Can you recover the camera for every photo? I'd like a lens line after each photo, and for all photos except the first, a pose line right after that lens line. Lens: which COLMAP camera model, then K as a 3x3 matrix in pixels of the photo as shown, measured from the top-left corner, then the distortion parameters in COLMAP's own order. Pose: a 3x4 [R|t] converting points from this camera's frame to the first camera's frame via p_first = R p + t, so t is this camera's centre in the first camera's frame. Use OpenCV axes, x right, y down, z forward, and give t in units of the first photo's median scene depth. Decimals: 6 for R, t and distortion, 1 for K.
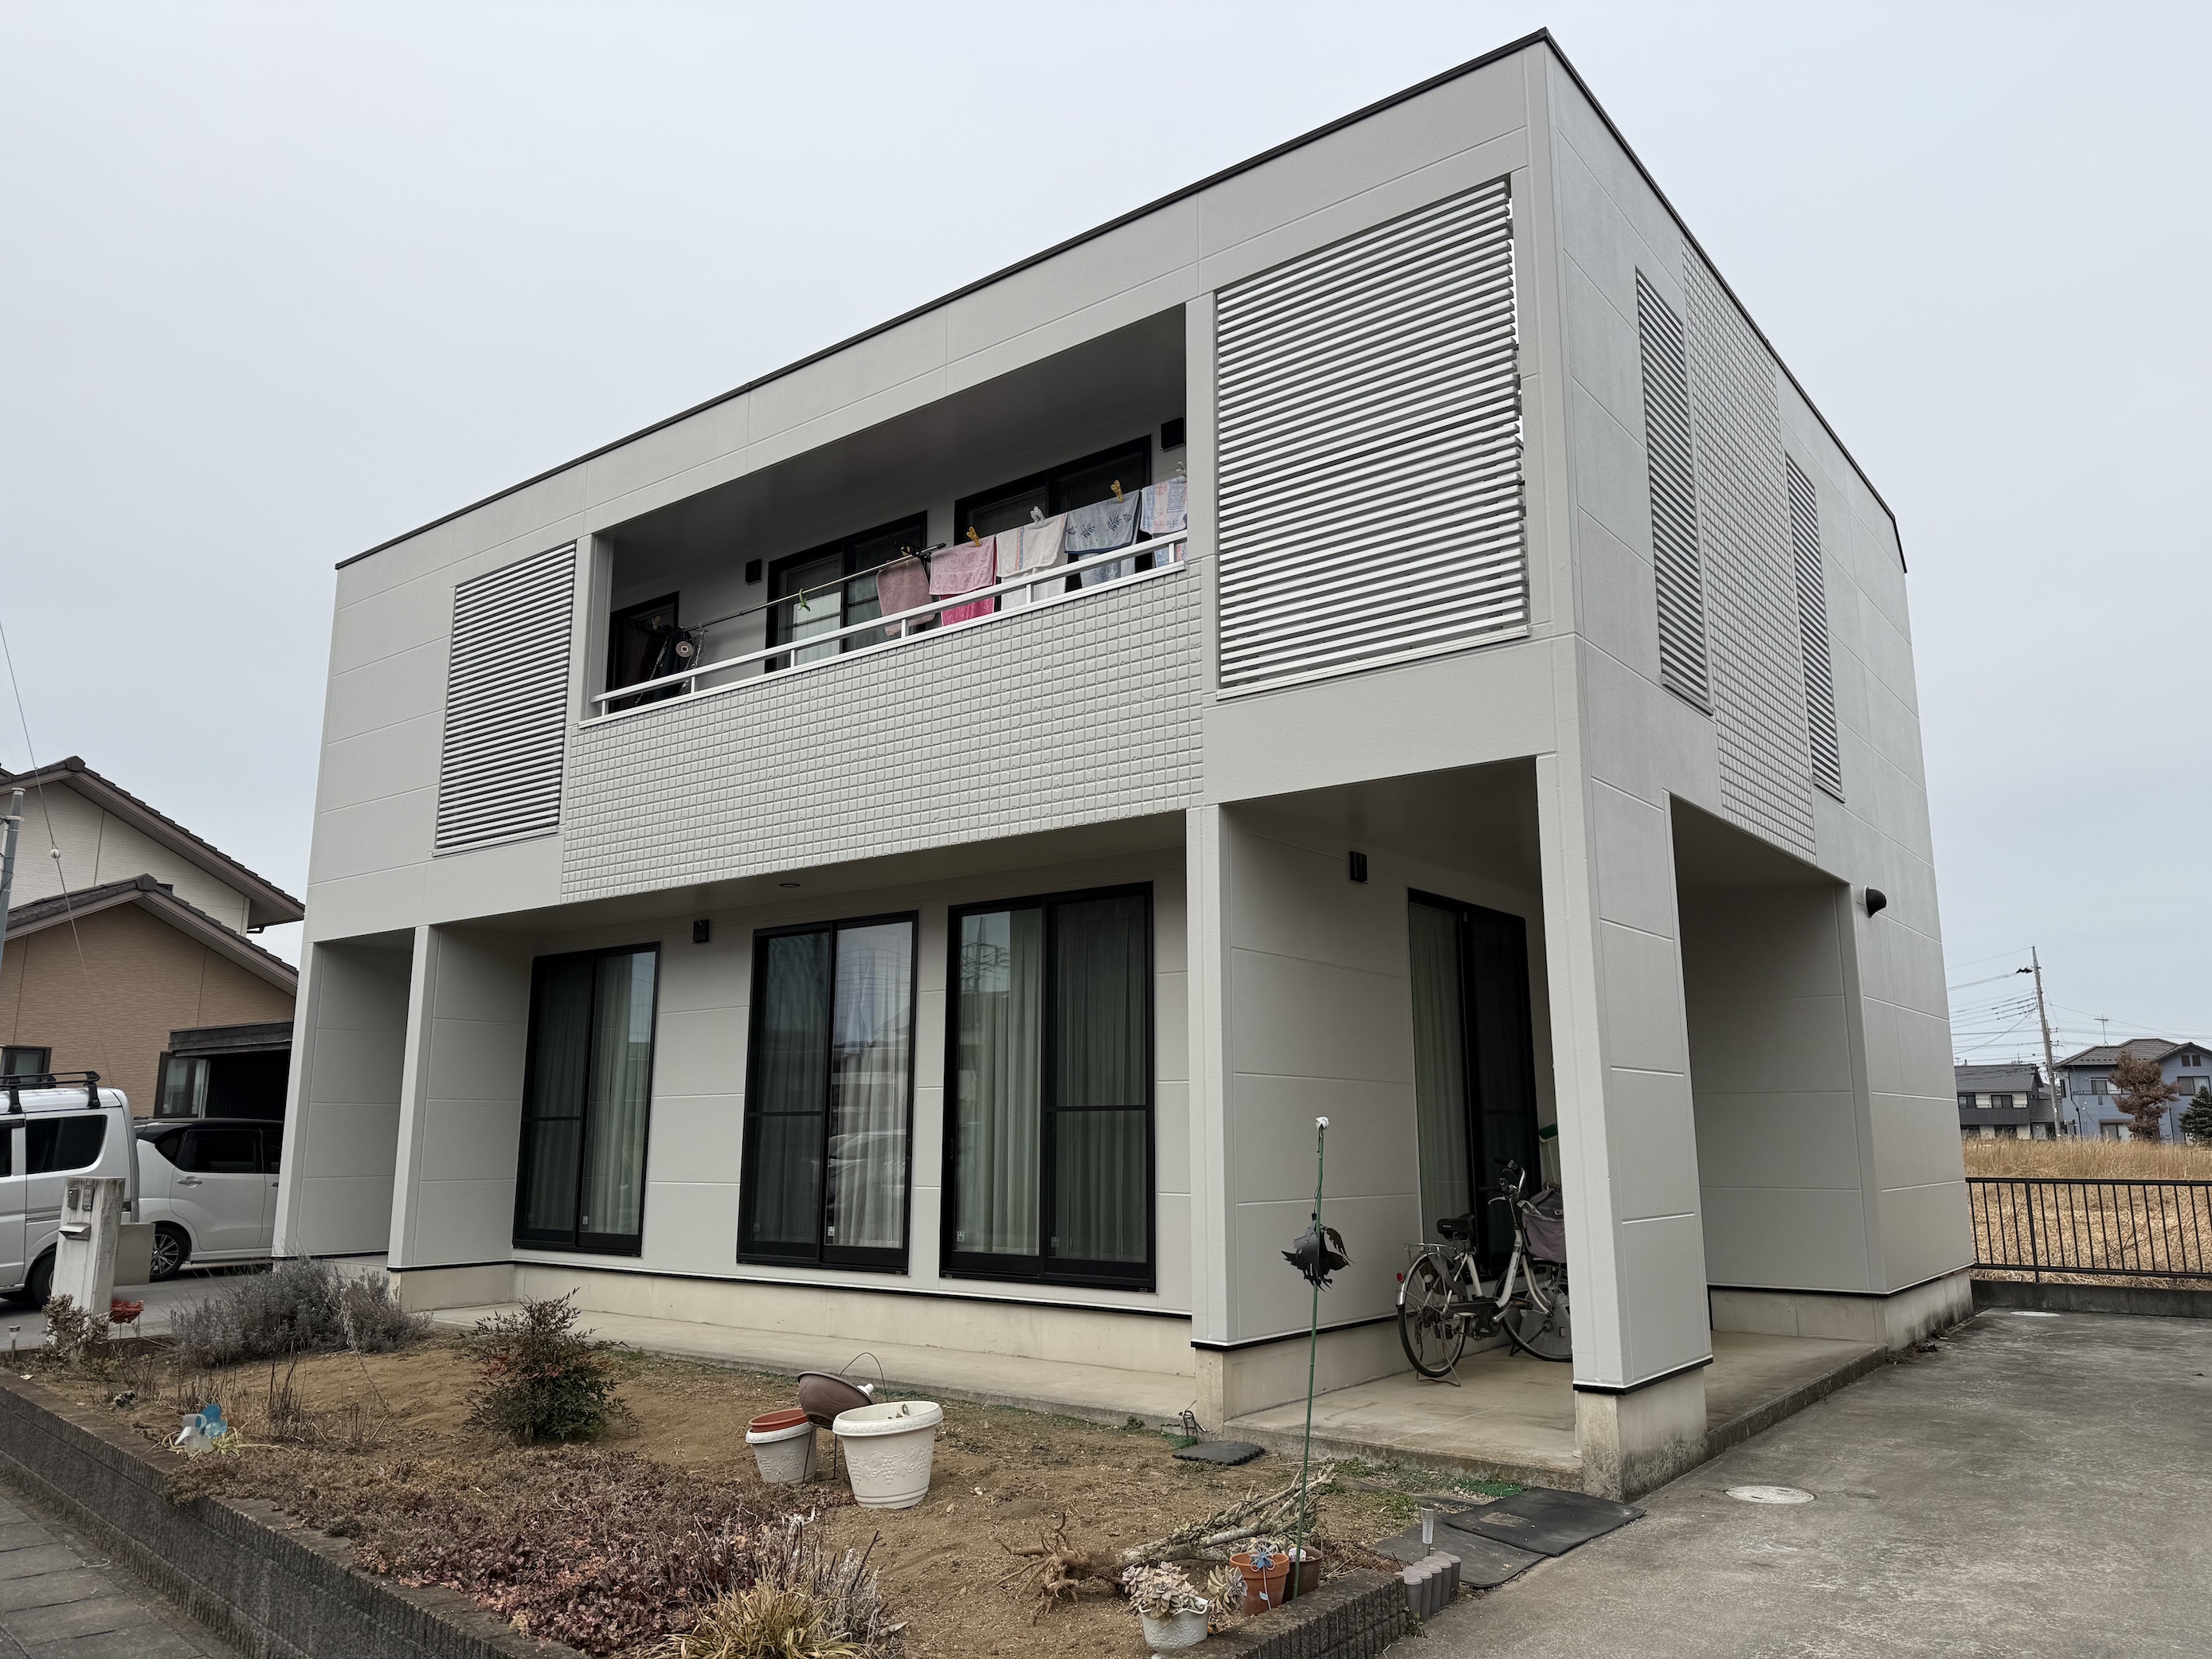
lens RADIAL K [[1565.2, 0, 1108.4], [0, 1565.2, 827.7], [0, 0, 1]] dist [0.018270, -0.035230]
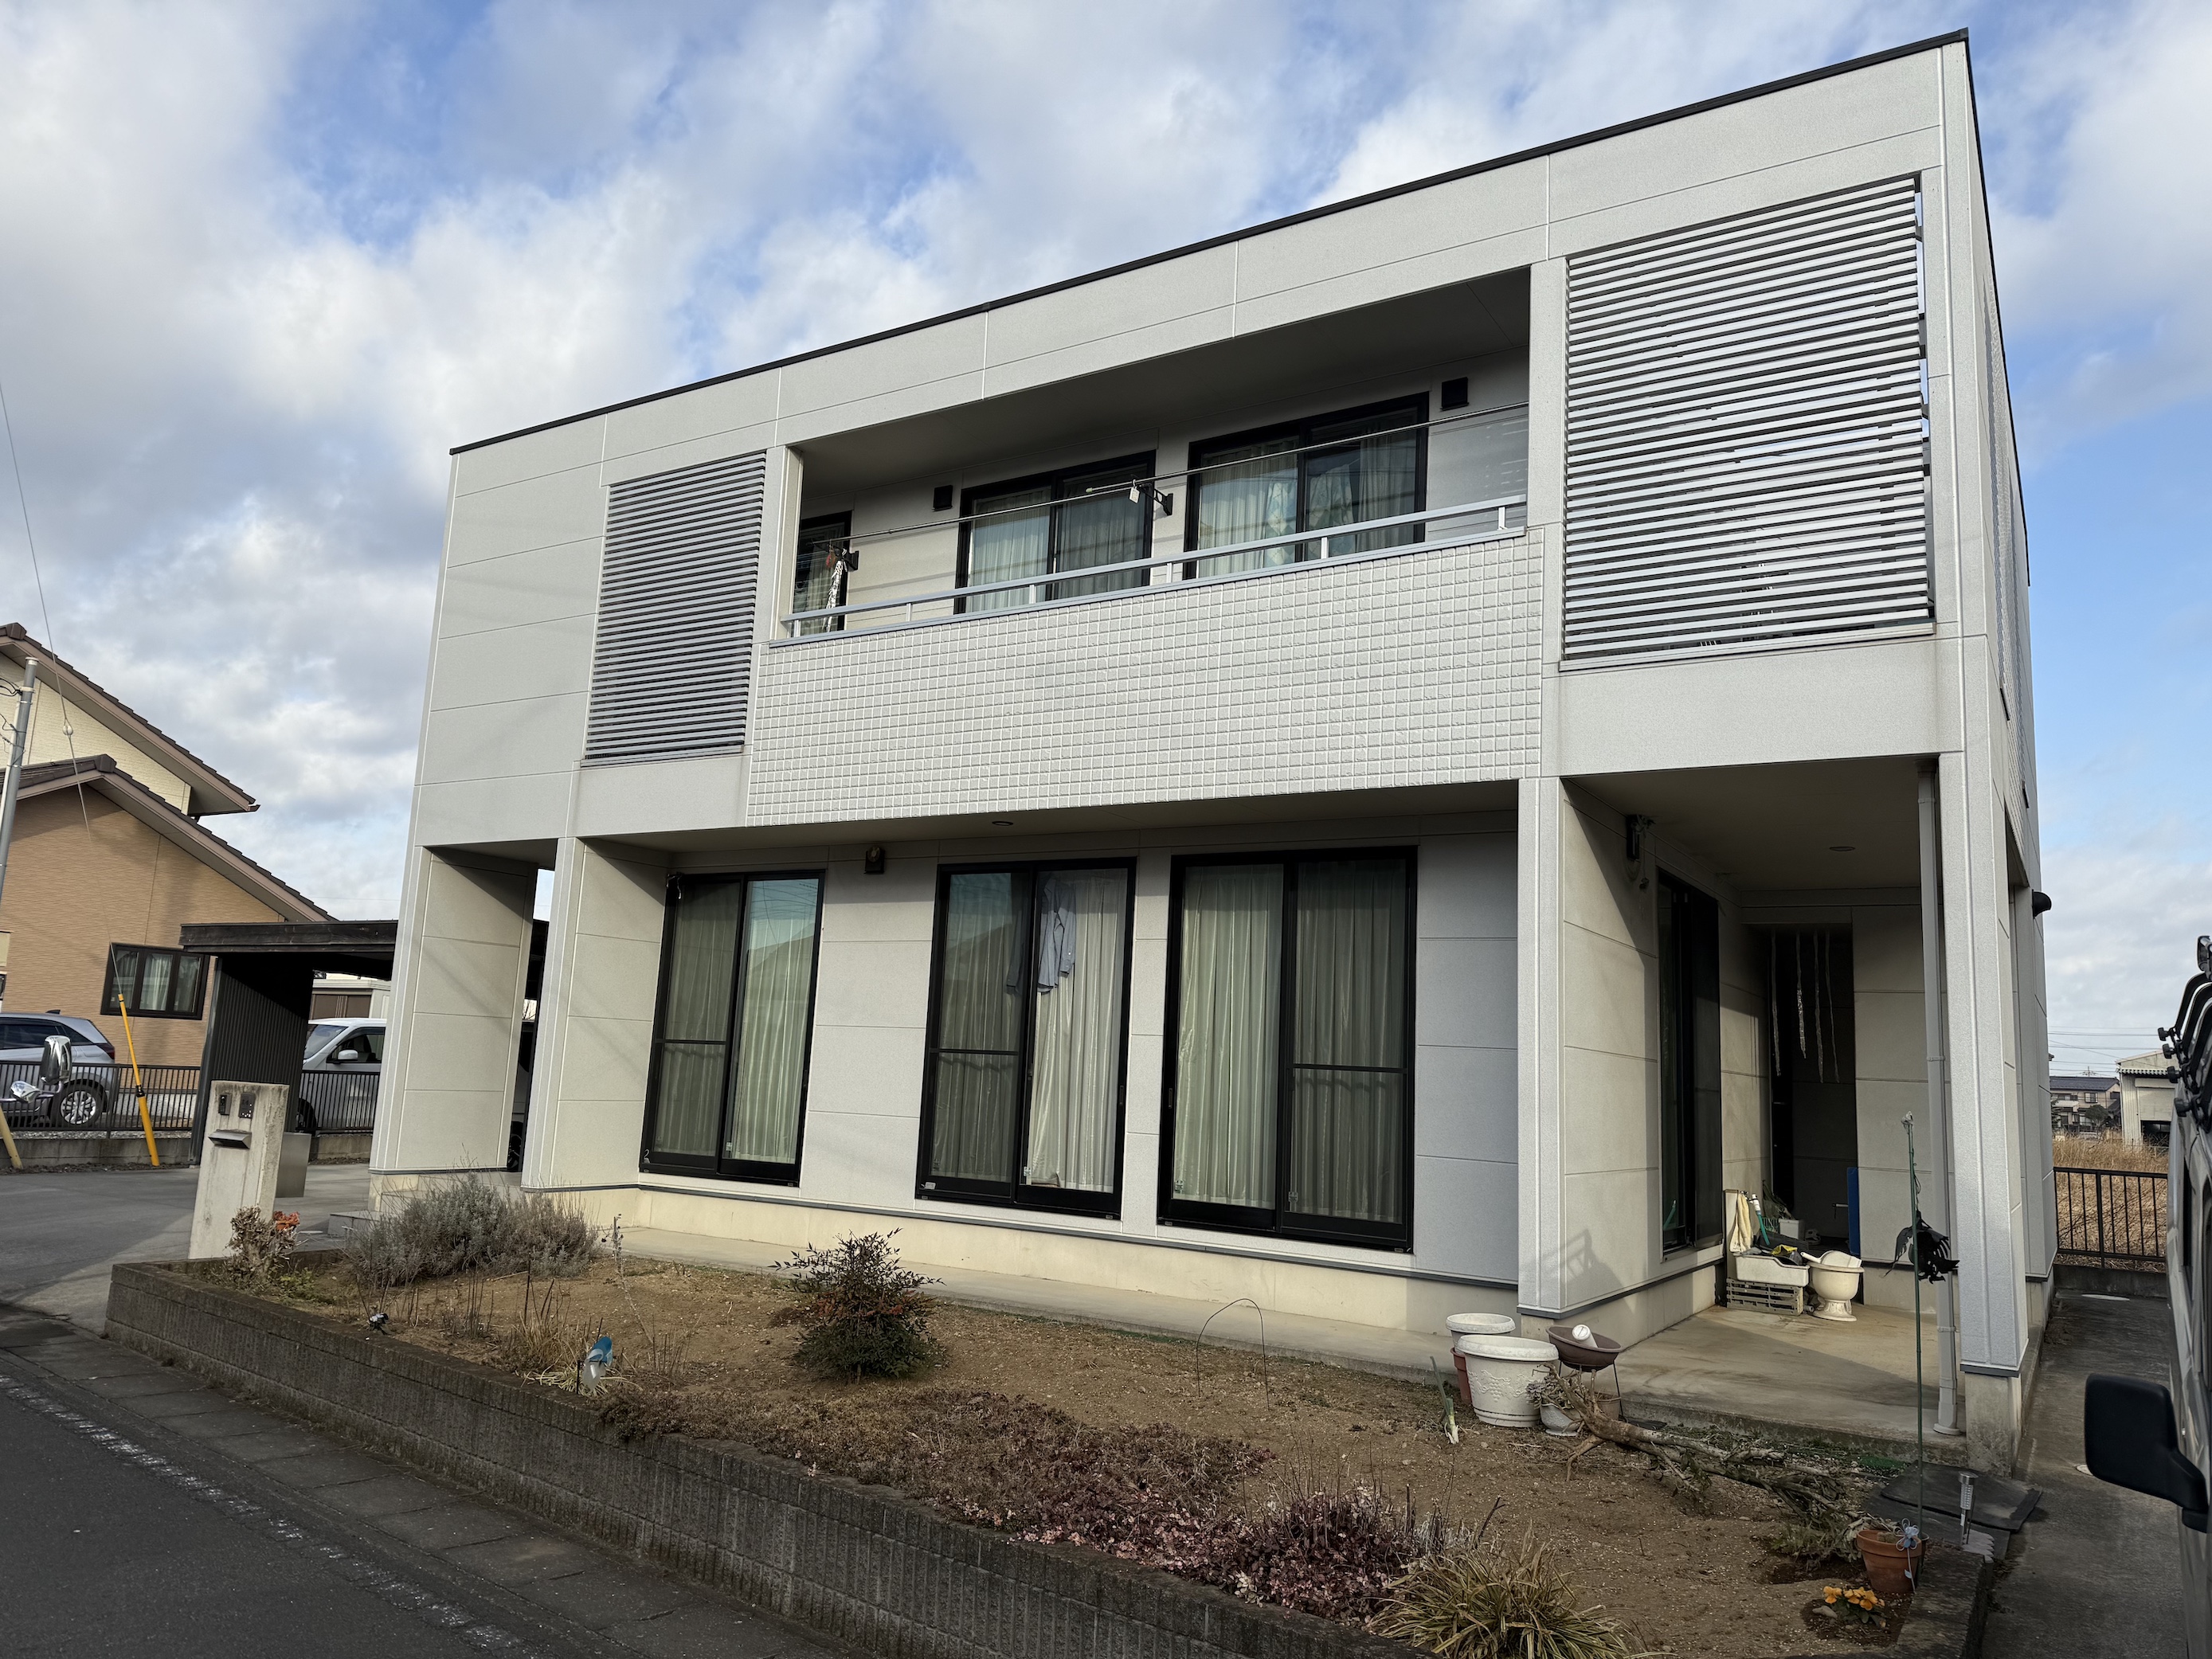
lens RADIAL K [[1565.2, 0, 1105.2], [0, 1565.2, 830.2], [0, 0, 1]] dist [0.018270, -0.035230]
pose [[0.994749, 0.062288, 0.081201, -0.234630], [-0.065522, 0.997135, 0.037789, 0.000208], [-0.078615, -0.042911, 0.995981, 0.017625]]
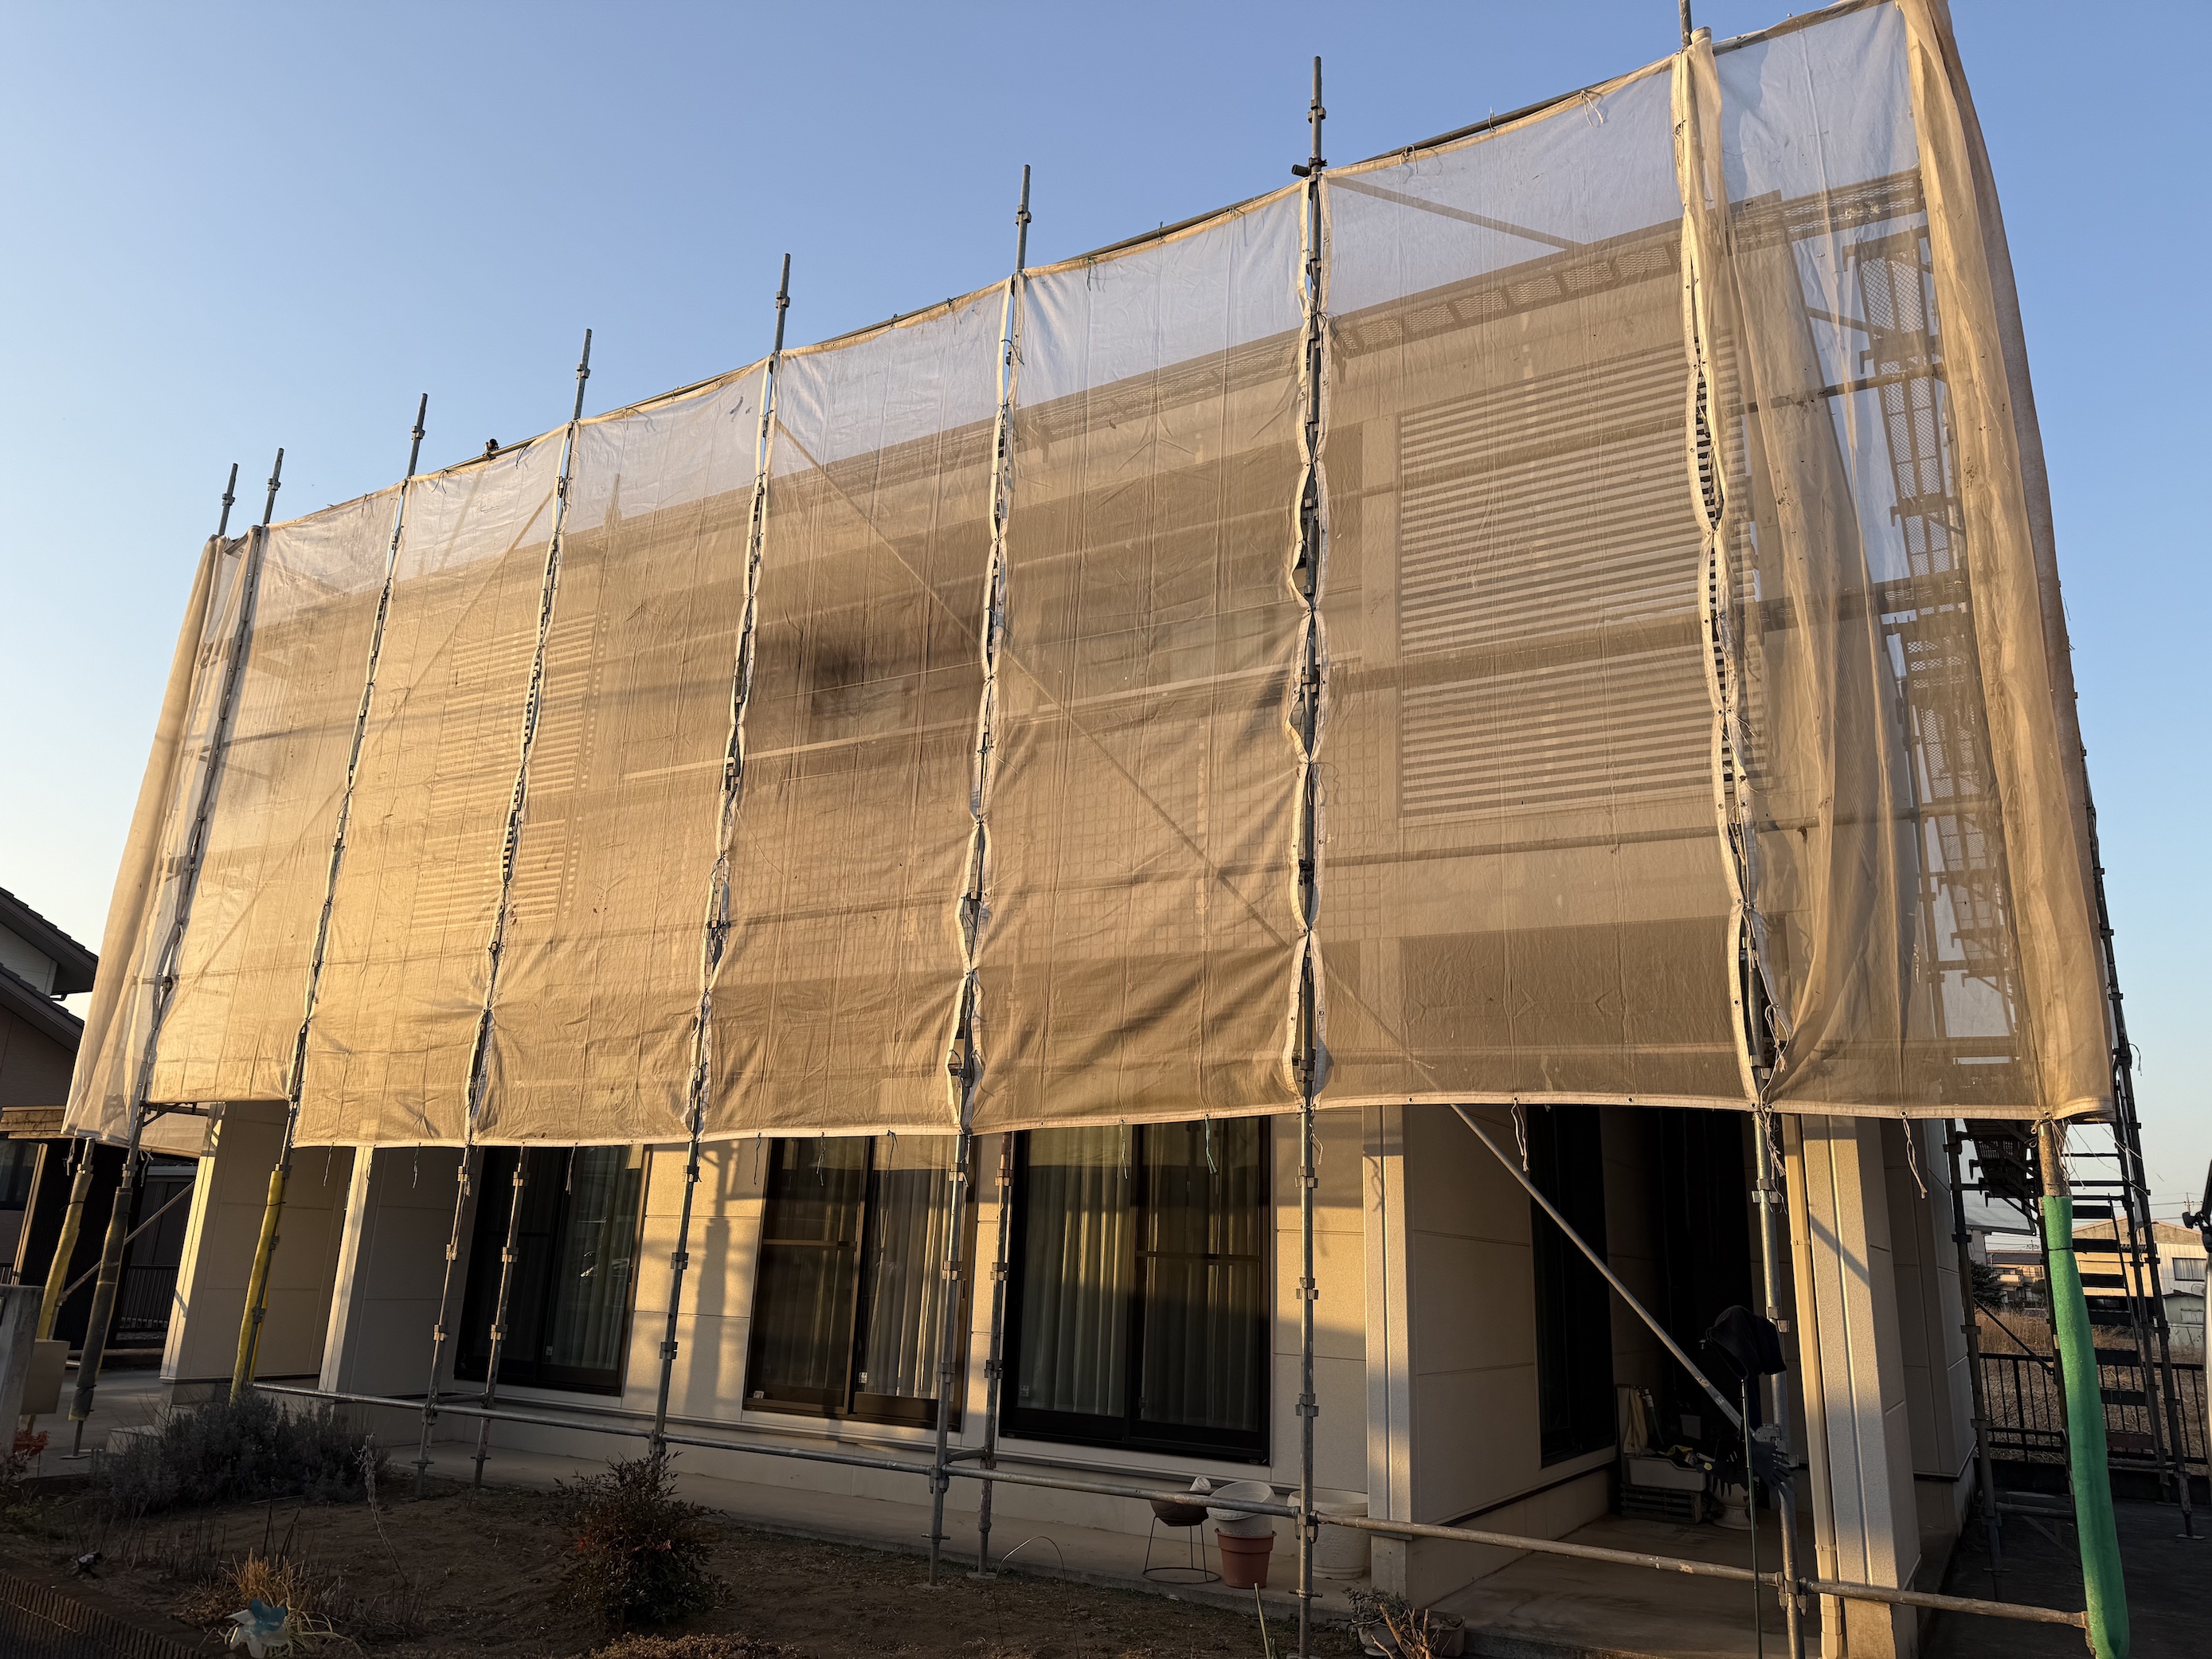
lens RADIAL K [[1565.2, 0, 1107.1], [0, 1565.2, 825.1], [0, 0, 1]] dist [0.018270, -0.035230]
pose [[0.990461, 0.073309, 0.116676, -0.175955], [-0.064075, 0.994651, -0.081018, 0.002528], [-0.121991, 0.072769, 0.989860, 0.058662]]
